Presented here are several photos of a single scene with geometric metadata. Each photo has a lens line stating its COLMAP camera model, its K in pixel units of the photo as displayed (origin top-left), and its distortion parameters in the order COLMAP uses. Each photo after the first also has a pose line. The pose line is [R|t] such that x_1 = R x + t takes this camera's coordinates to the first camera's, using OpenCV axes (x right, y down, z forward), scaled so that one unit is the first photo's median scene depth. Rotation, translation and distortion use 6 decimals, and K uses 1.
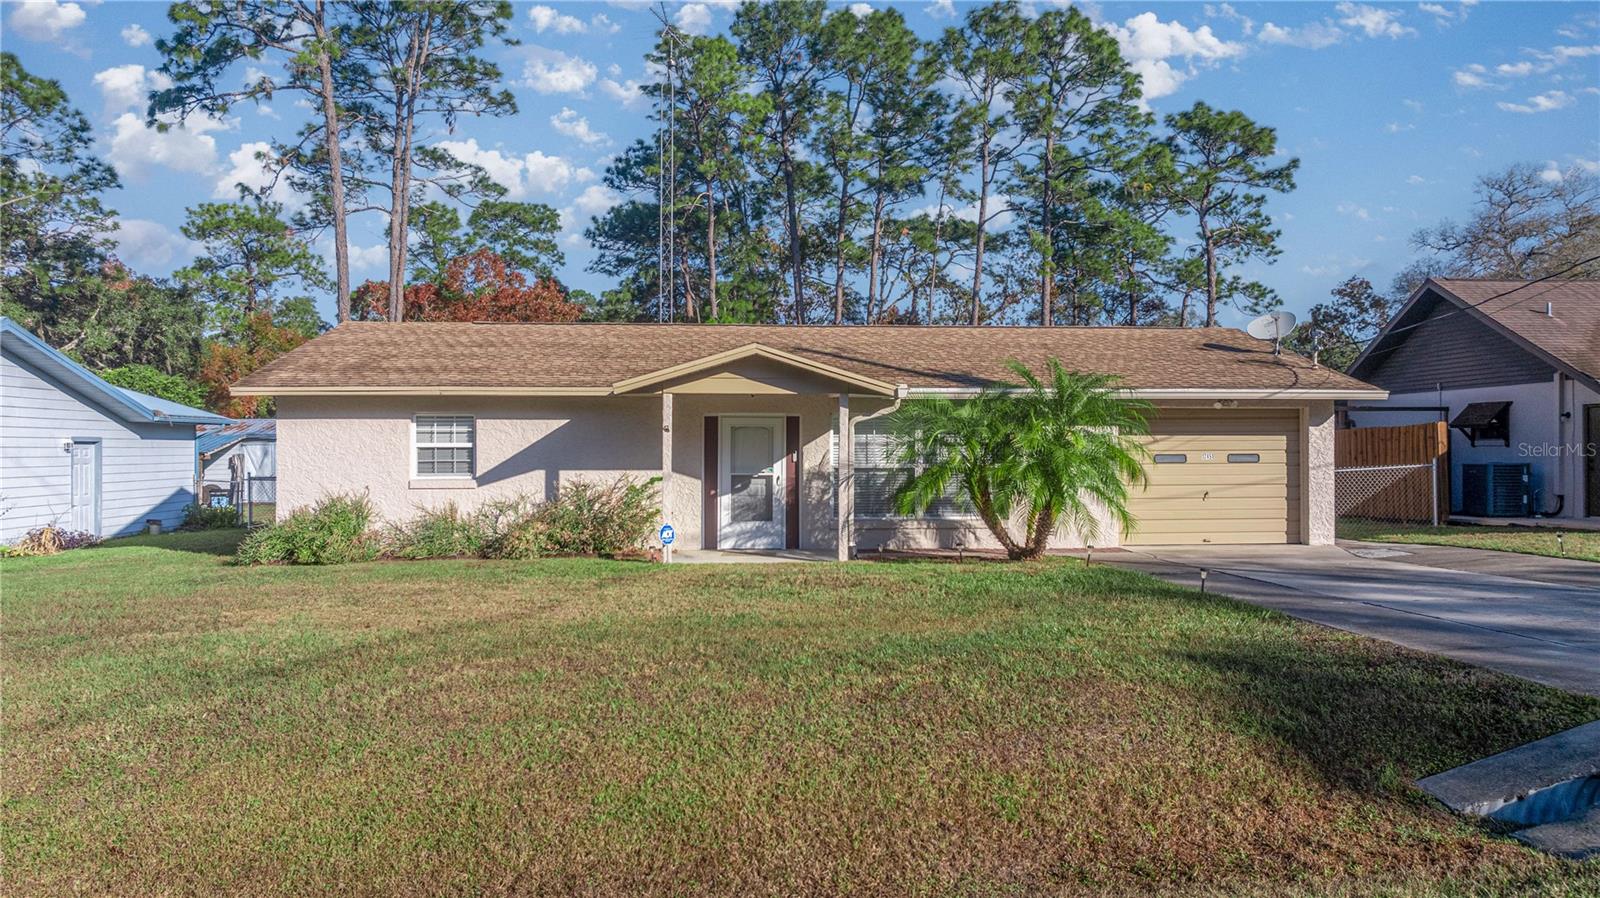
lens RADIAL K [[1121.6, 0, 802.5], [0, 1121.6, 448.7], [0, 0, 1]] dist [-0.028525, 0.022053]
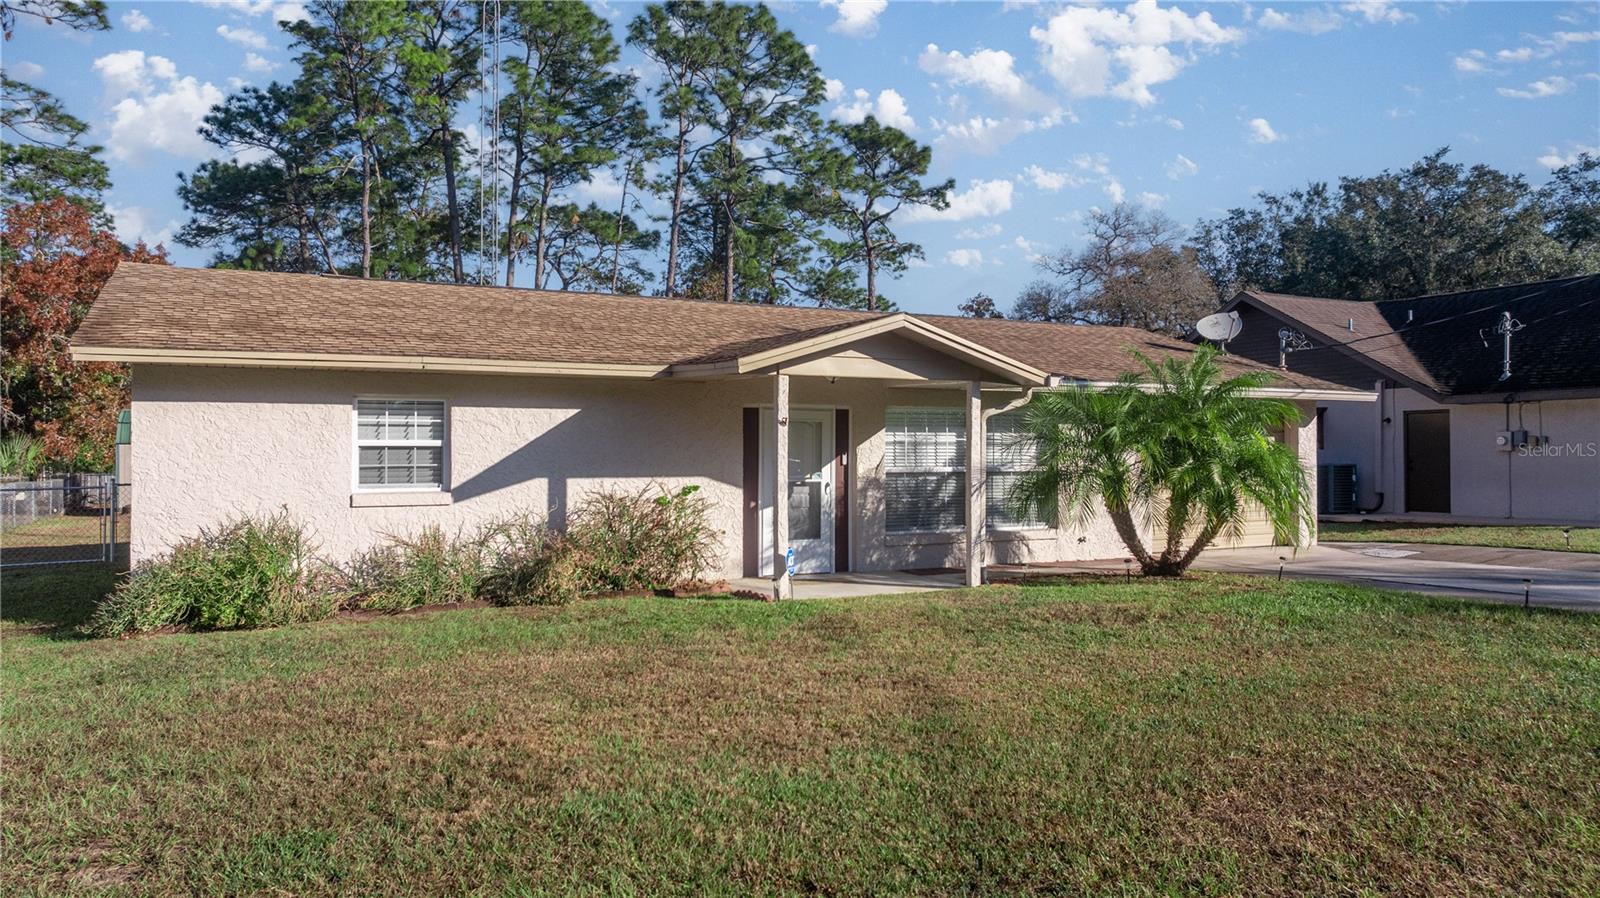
lens RADIAL K [[1121.6, 0, 806.3], [0, 1121.6, 445.2], [0, 0, 1]] dist [-0.028525, 0.022053]
pose [[0.921389, 0.002740, 0.388631, -0.337903], [0.000133, 0.999973, -0.007366, 0.003106], [-0.388641, 0.006838, 0.921364, 0.250725]]
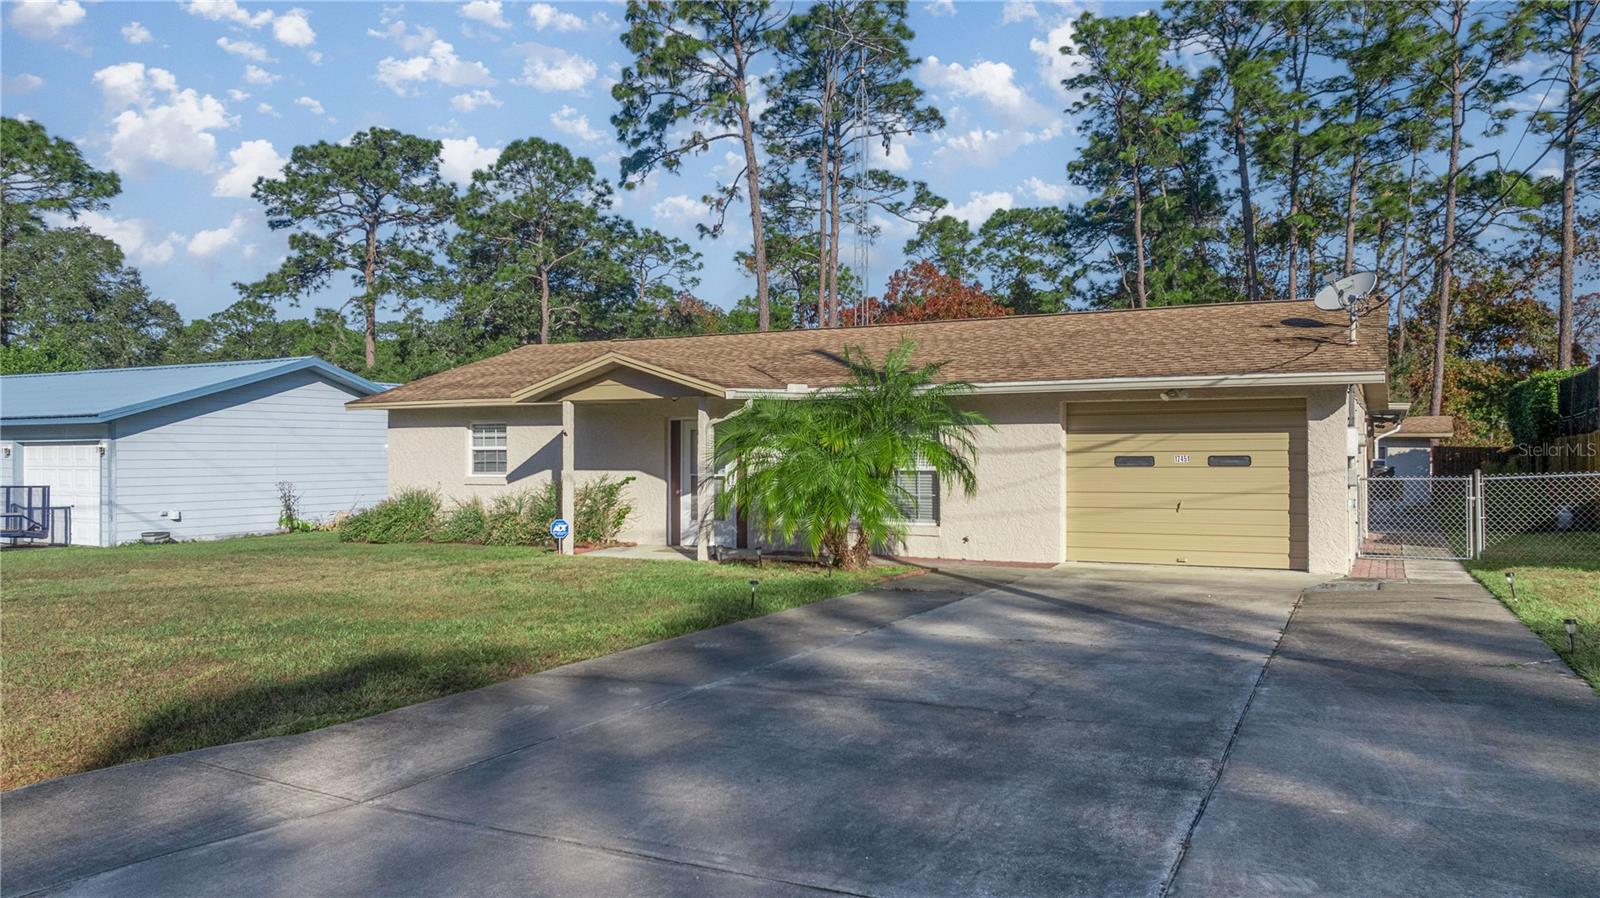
lens RADIAL K [[1121.6, 0, 794.7], [0, 1121.6, 451.6], [0, 0, 1]] dist [-0.028525, 0.022053]
pose [[0.850687, -0.002044, -0.525668, 0.551792], [0.002303, 0.999997, -0.000162, 0.001100], [0.525667, -0.001072, 0.850690, 0.148830]]
